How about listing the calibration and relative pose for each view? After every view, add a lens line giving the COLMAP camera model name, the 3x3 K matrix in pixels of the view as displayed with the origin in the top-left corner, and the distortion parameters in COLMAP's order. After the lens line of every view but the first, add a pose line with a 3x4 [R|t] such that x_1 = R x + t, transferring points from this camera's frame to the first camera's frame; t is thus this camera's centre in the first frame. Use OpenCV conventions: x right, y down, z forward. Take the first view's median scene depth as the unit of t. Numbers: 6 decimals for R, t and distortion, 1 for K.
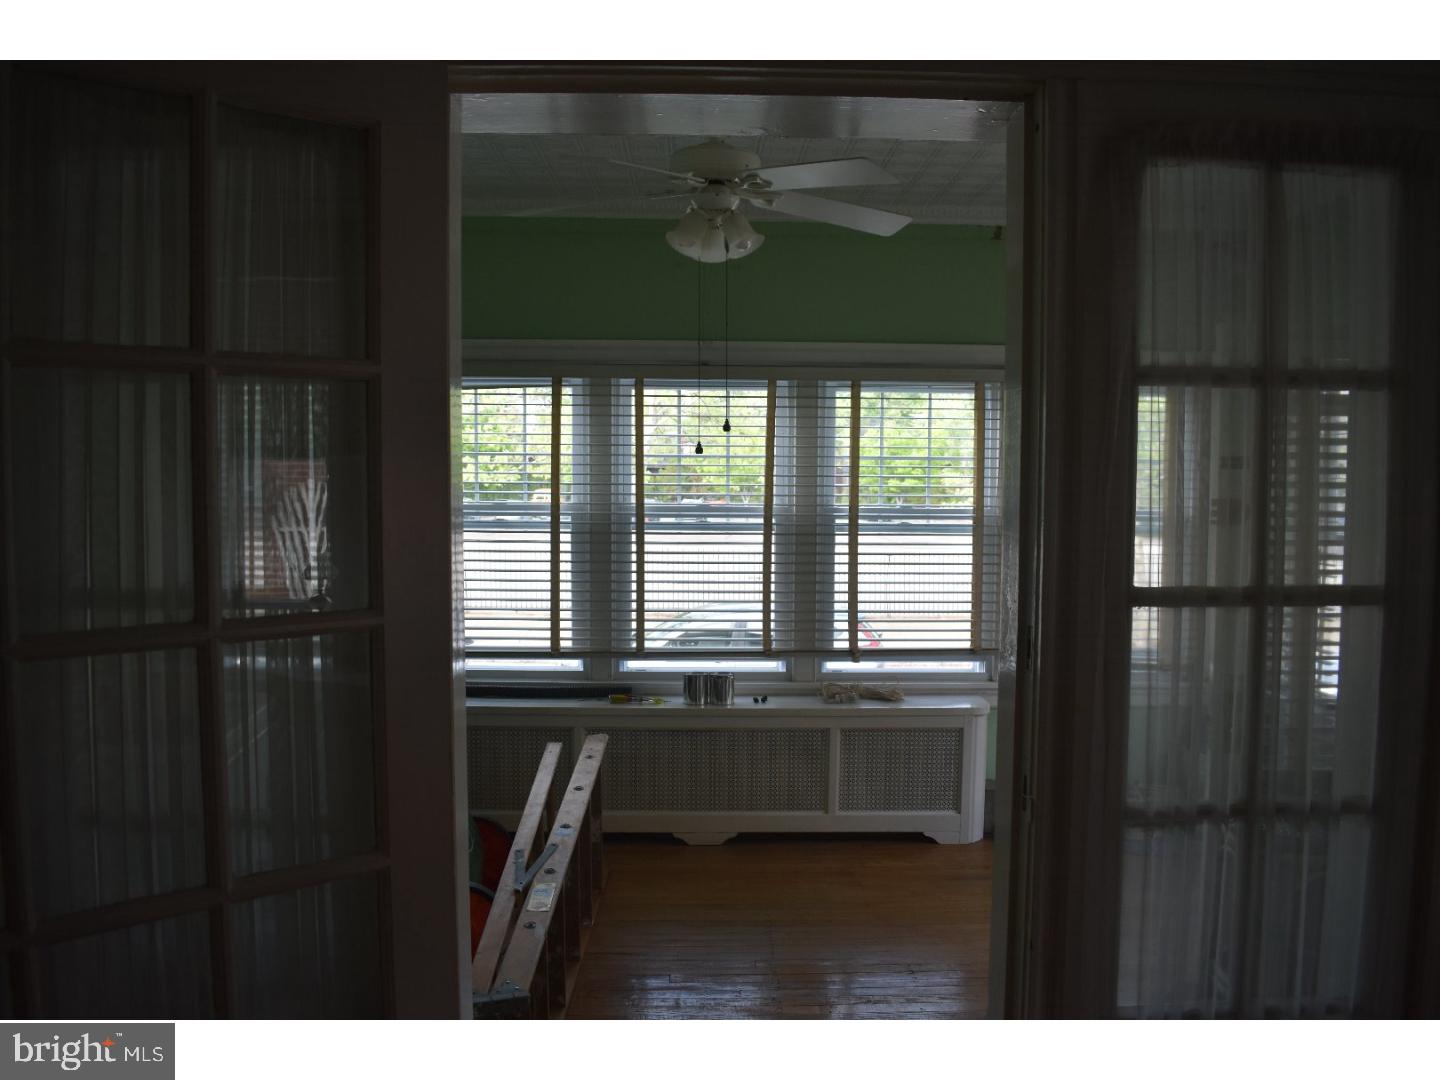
lens RADIAL K [[1132.9, 0, 727.0], [0, 1132.9, 536.1], [0, 0, 1]] dist [-0.087500, 0.019511]
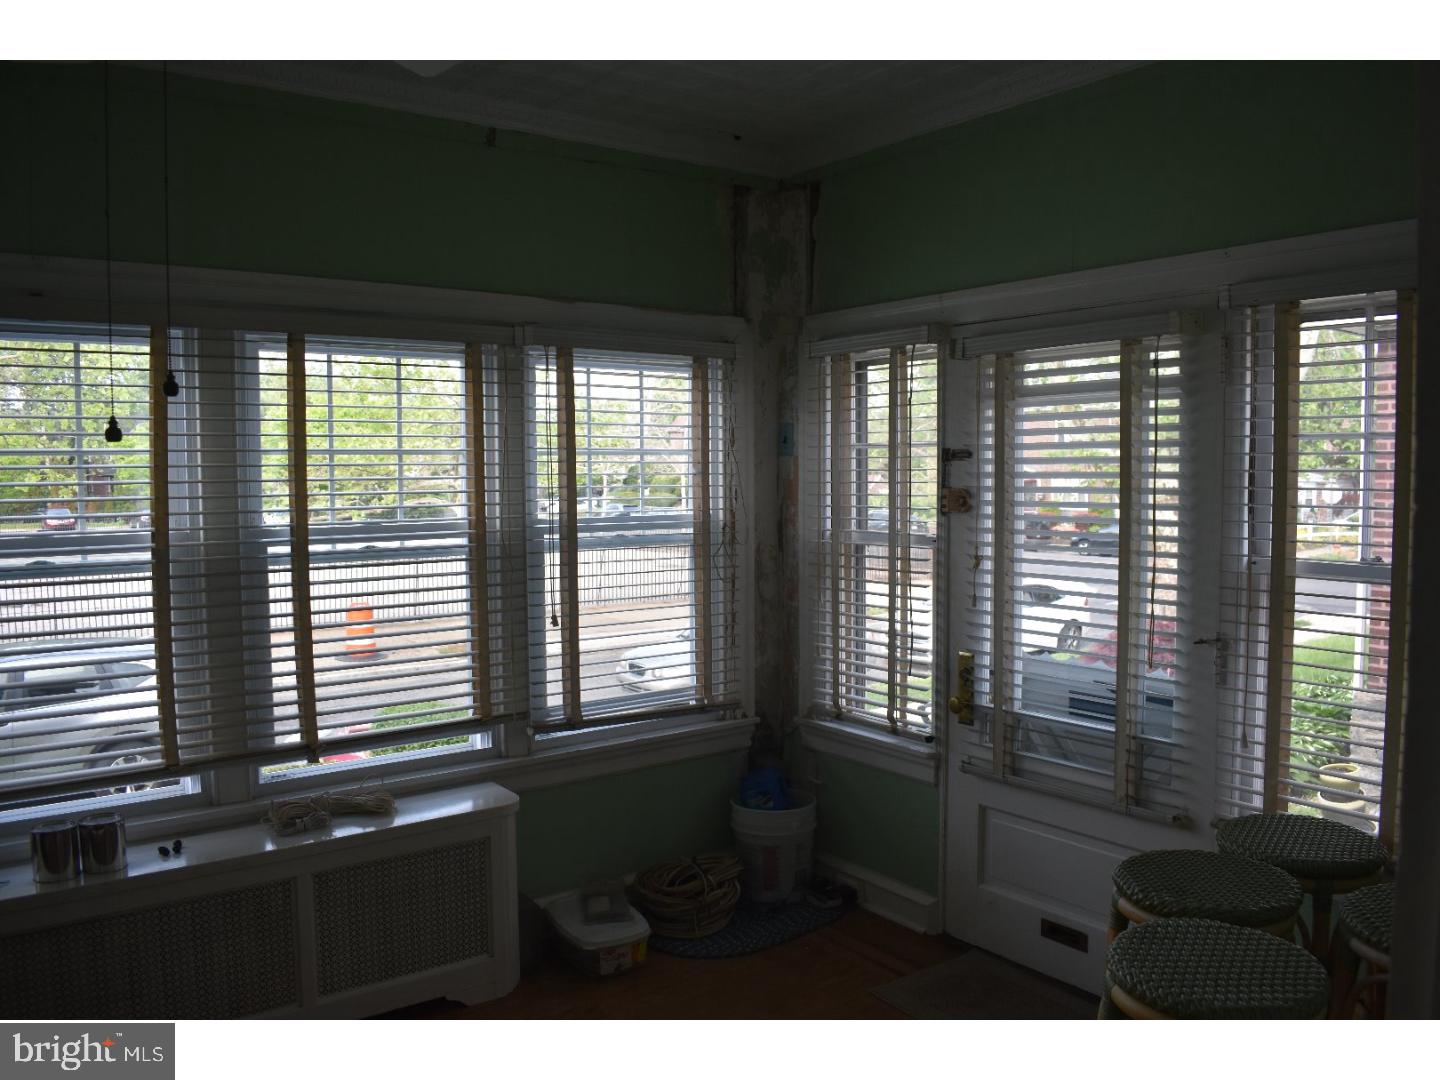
lens RADIAL K [[1132.9, 0, 721.0], [0, 1132.9, 539.5], [0, 0, 1]] dist [-0.087500, 0.019511]
pose [[0.812219, -0.048279, 0.581351, -0.066140], [0.053157, 0.998549, 0.008658, -0.011321], [-0.580925, 0.023871, 0.813607, 0.334264]]
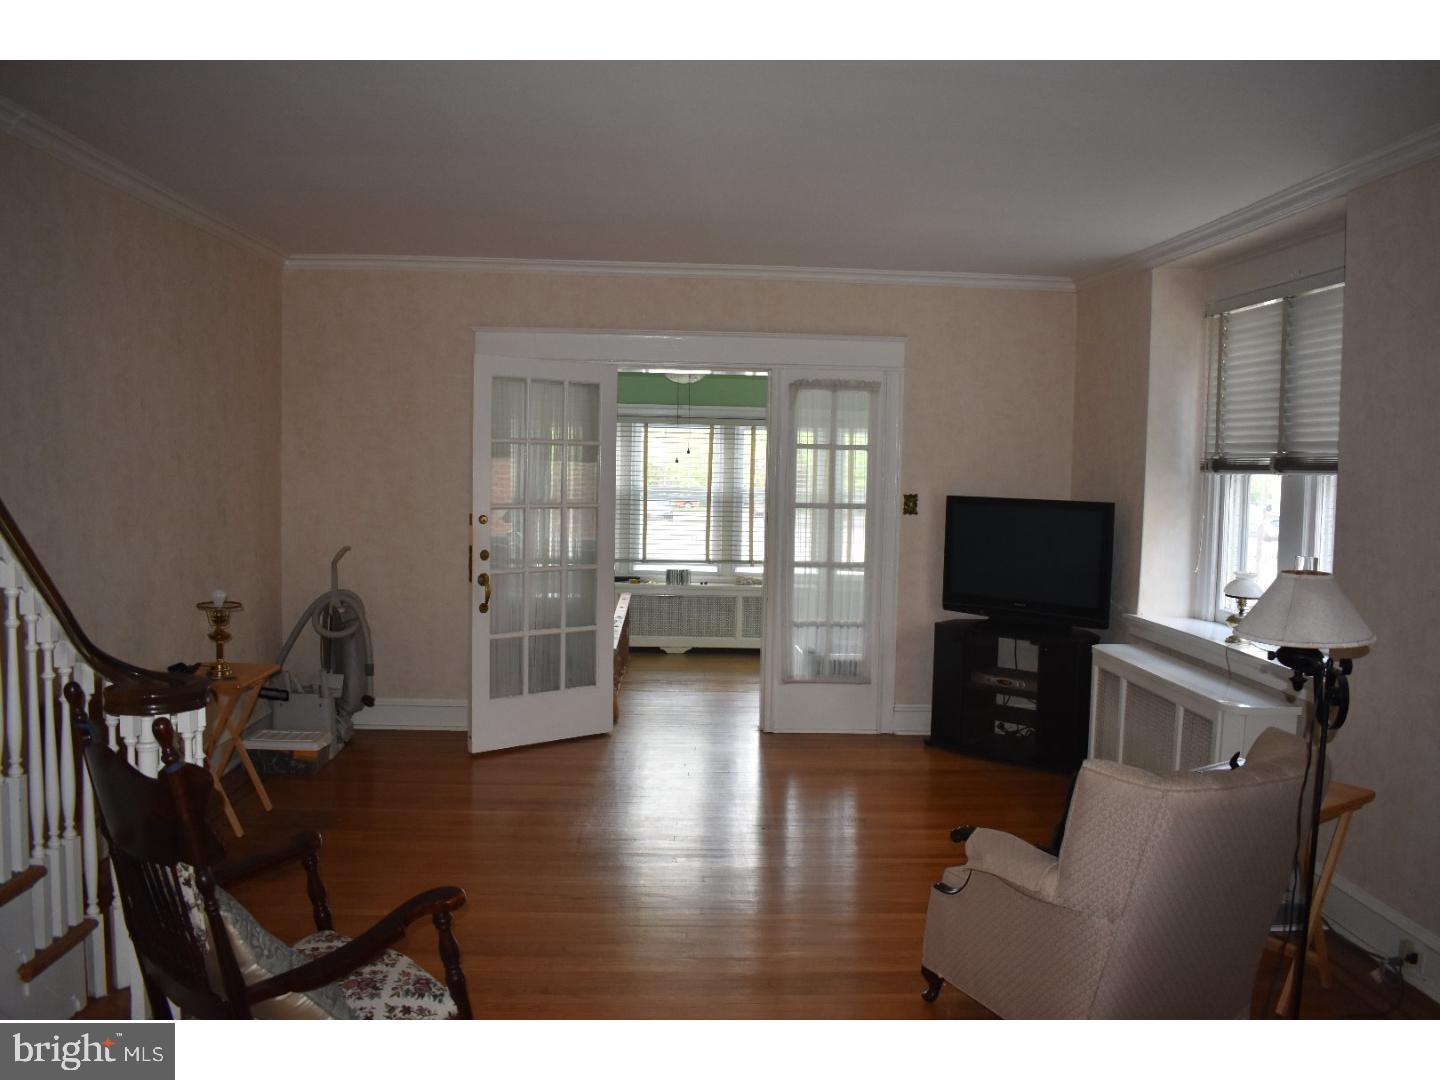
lens RADIAL K [[1132.9, 0, 724.8], [0, 1132.9, 542.6], [0, 0, 1]] dist [-0.087500, 0.019511]
pose [[0.999476, 0.014227, 0.029084, 0.006853], [-0.014443, 0.999870, 0.007232, 0.055677], [-0.028977, -0.007649, 0.999551, -1.009000]]
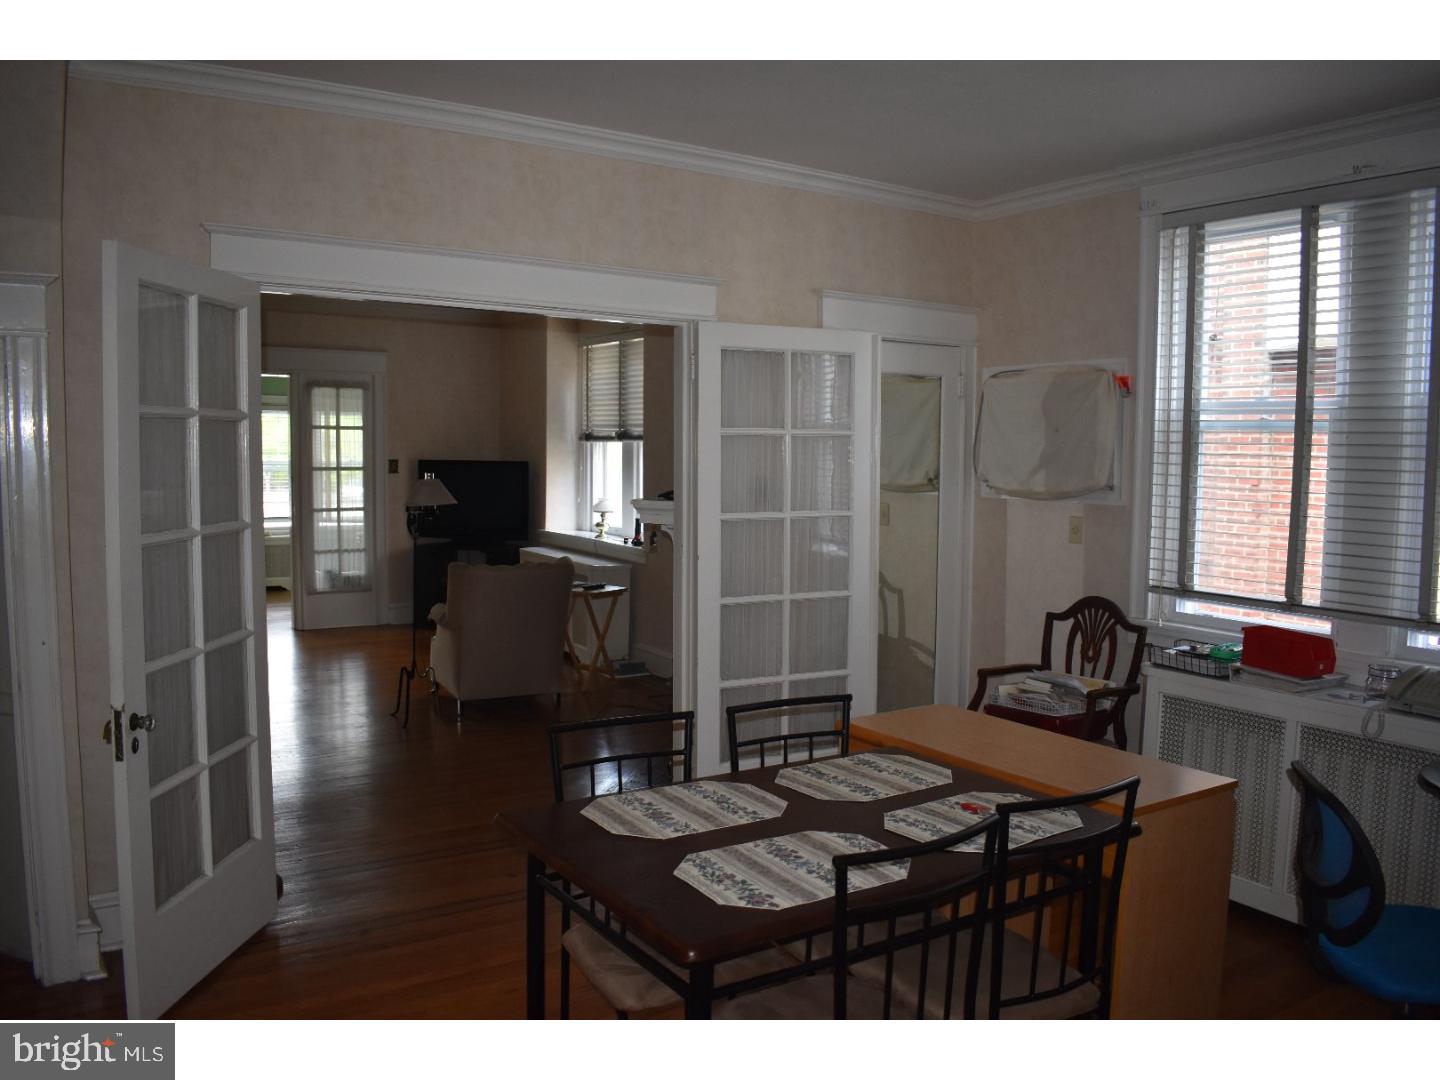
lens RADIAL K [[1132.9, 0, 729.6], [0, 1132.9, 535.5], [0, 0, 1]] dist [-0.087500, 0.019511]
pose [[0.852723, -0.036614, 0.521078, -0.267077], [0.024923, 0.999256, 0.029428, 0.095769], [-0.521768, -0.012107, 0.853001, -1.667535]]
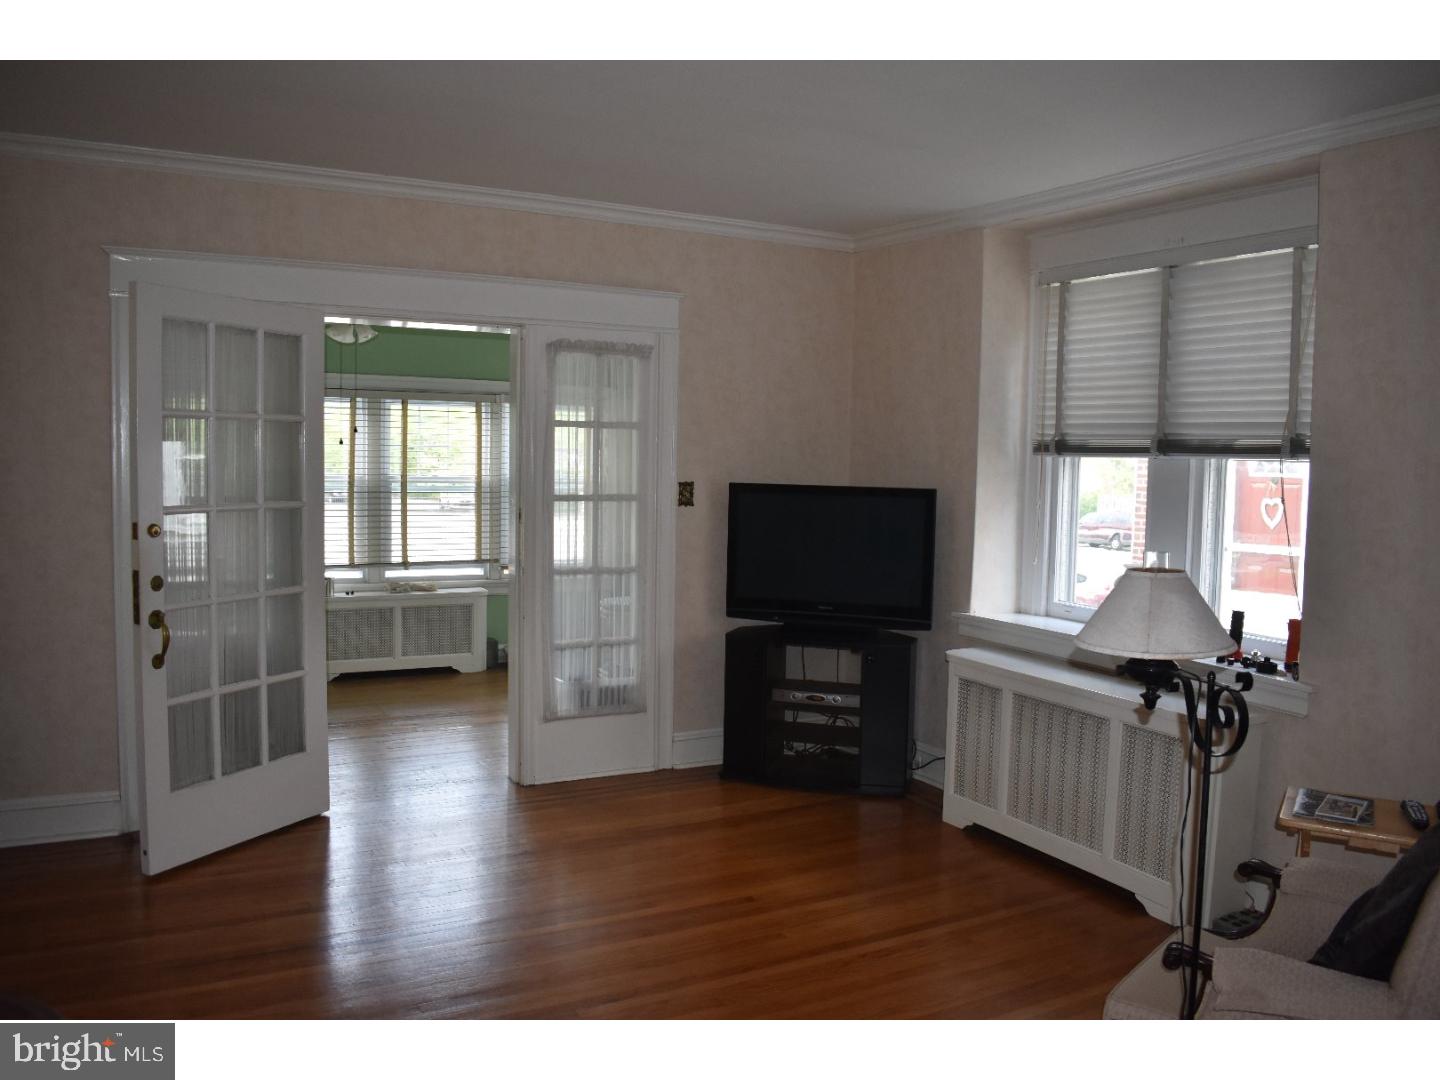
lens RADIAL K [[1132.9, 0, 727.6], [0, 1132.9, 537.7], [0, 0, 1]] dist [-0.087500, 0.019511]
pose [[0.889884, -0.020795, 0.455712, -0.218904], [0.012698, 0.999703, 0.020823, 0.036875], [-0.456010, -0.012743, 0.889884, -0.682873]]
